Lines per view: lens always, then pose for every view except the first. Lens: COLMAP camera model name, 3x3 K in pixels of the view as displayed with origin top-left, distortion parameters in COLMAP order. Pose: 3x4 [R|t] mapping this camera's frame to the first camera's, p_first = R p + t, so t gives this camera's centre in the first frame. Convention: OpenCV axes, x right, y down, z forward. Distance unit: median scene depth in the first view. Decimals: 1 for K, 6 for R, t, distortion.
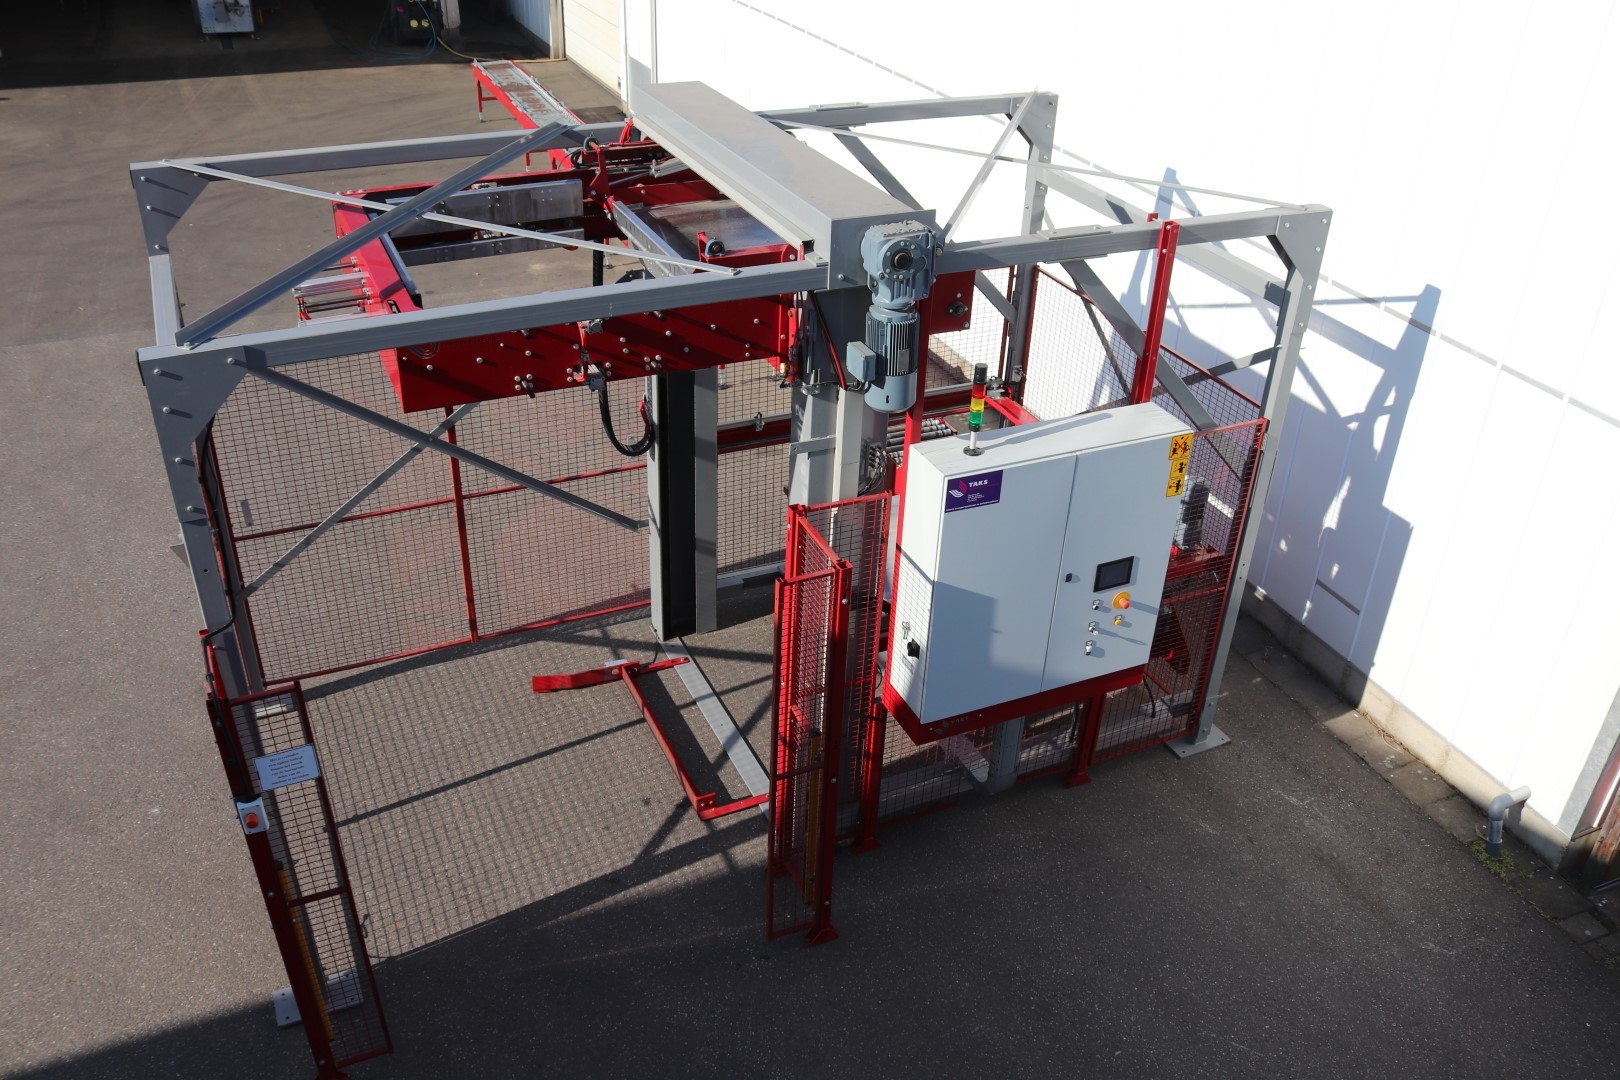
lens RADIAL K [[1383.0, 0, 795.2], [0, 1383.0, 594.3], [0, 0, 1]] dist [-0.139821, 0.092725]
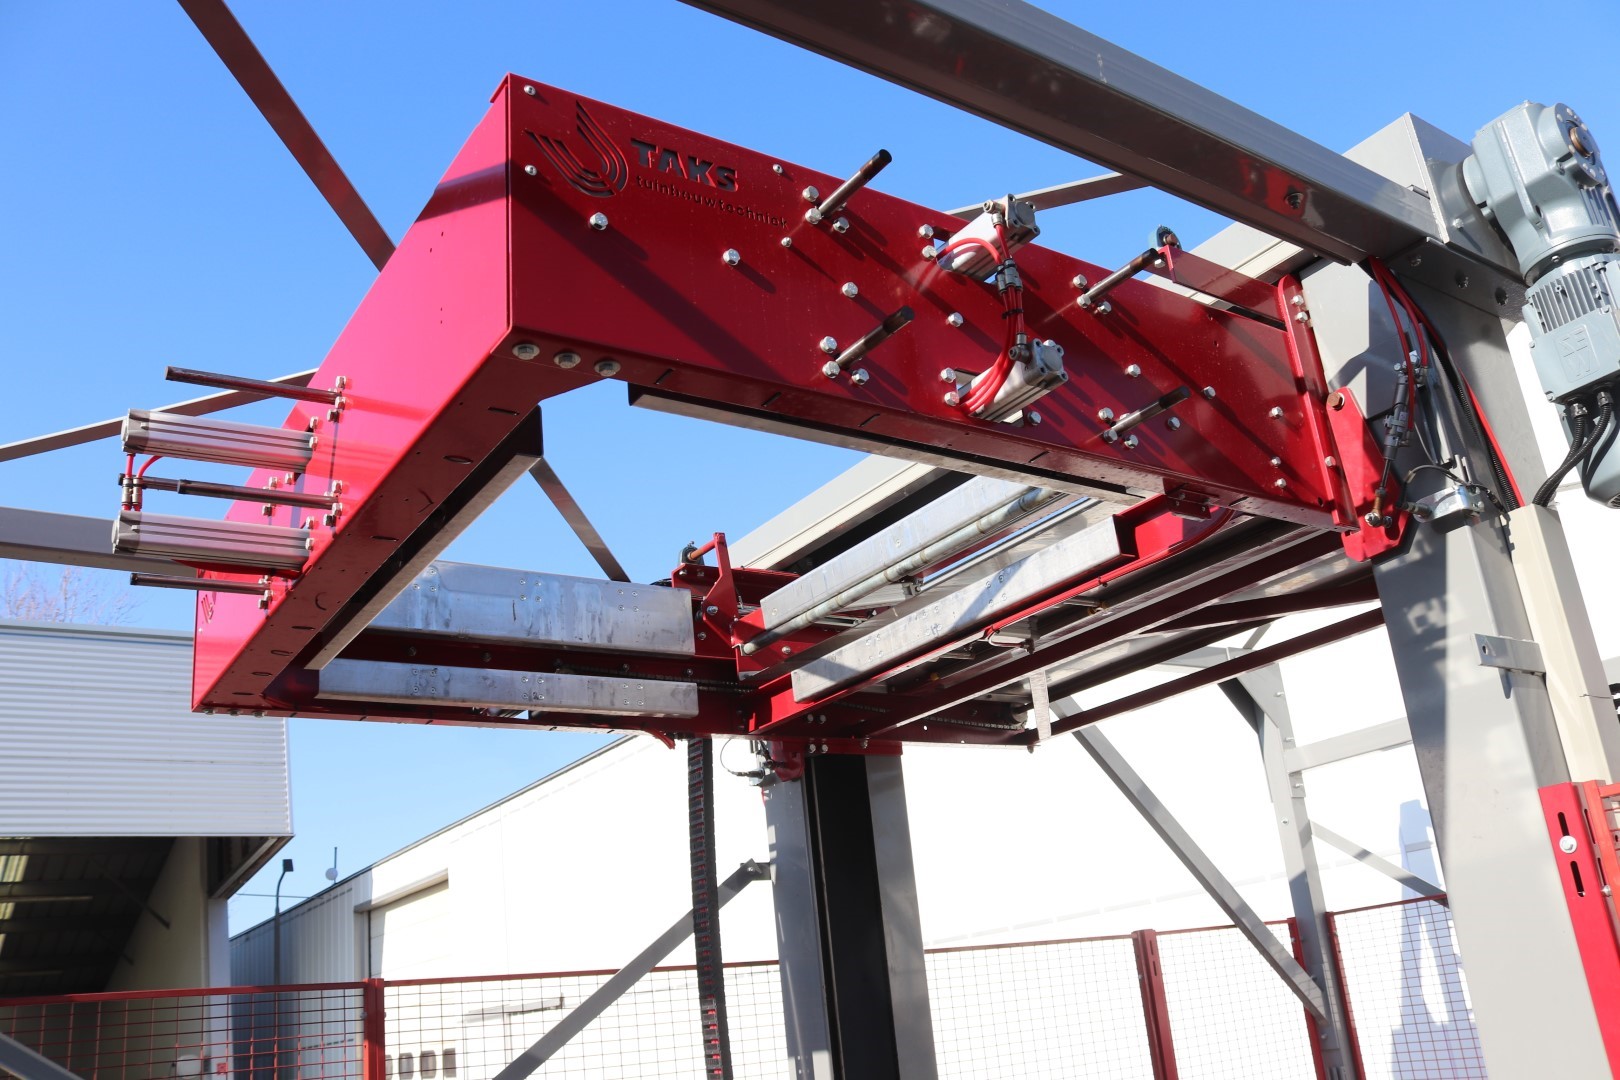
lens RADIAL K [[1383.0, 0, 825.7], [0, 1383.0, 538.0], [0, 0, 1]] dist [-0.139821, 0.092725]
pose [[0.972060, -0.056891, 0.227733, -0.230877], [0.216393, 0.593121, -0.775488, 0.110834], [-0.090955, 0.803101, 0.588860, 0.680381]]
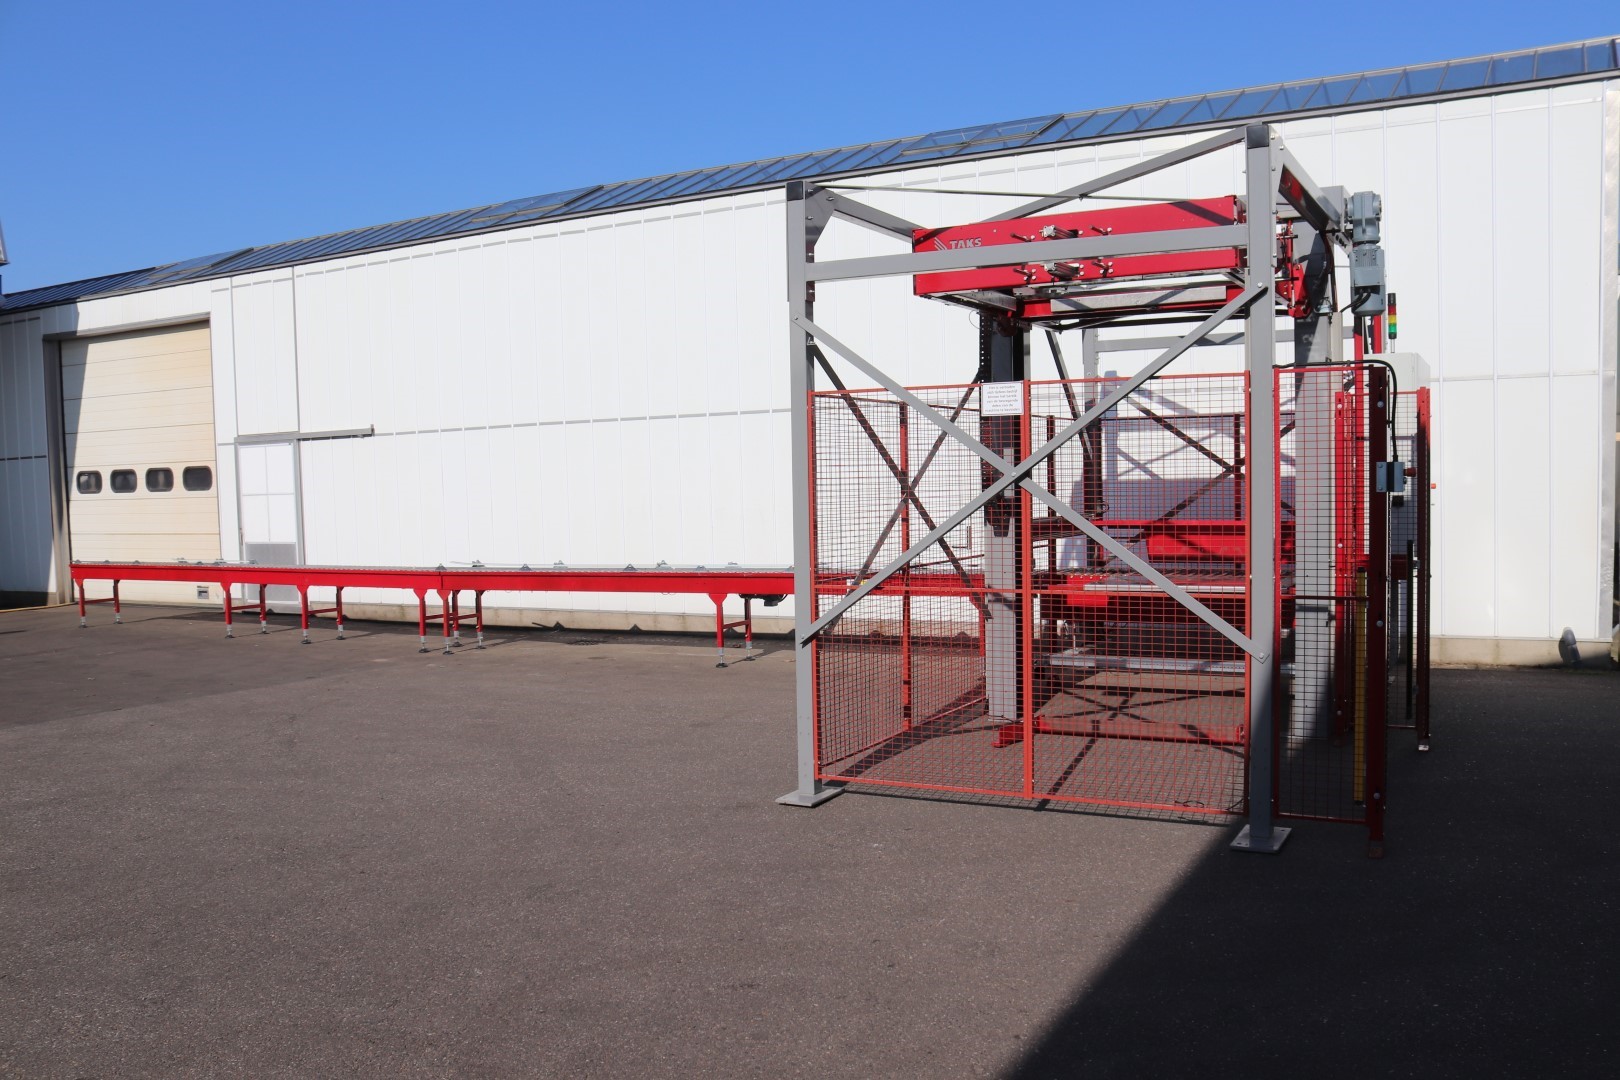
lens RADIAL K [[1418.2, 0, 854.3], [0, 1418.2, 561.0], [0, 0, 1]] dist [-0.125464, 0.011035]
pose [[0.772504, -0.085157, 0.629274, -1.157482], [0.383932, 0.851963, -0.356027, 0.358190], [-0.505800, 0.516631, 0.690839, 0.315980]]
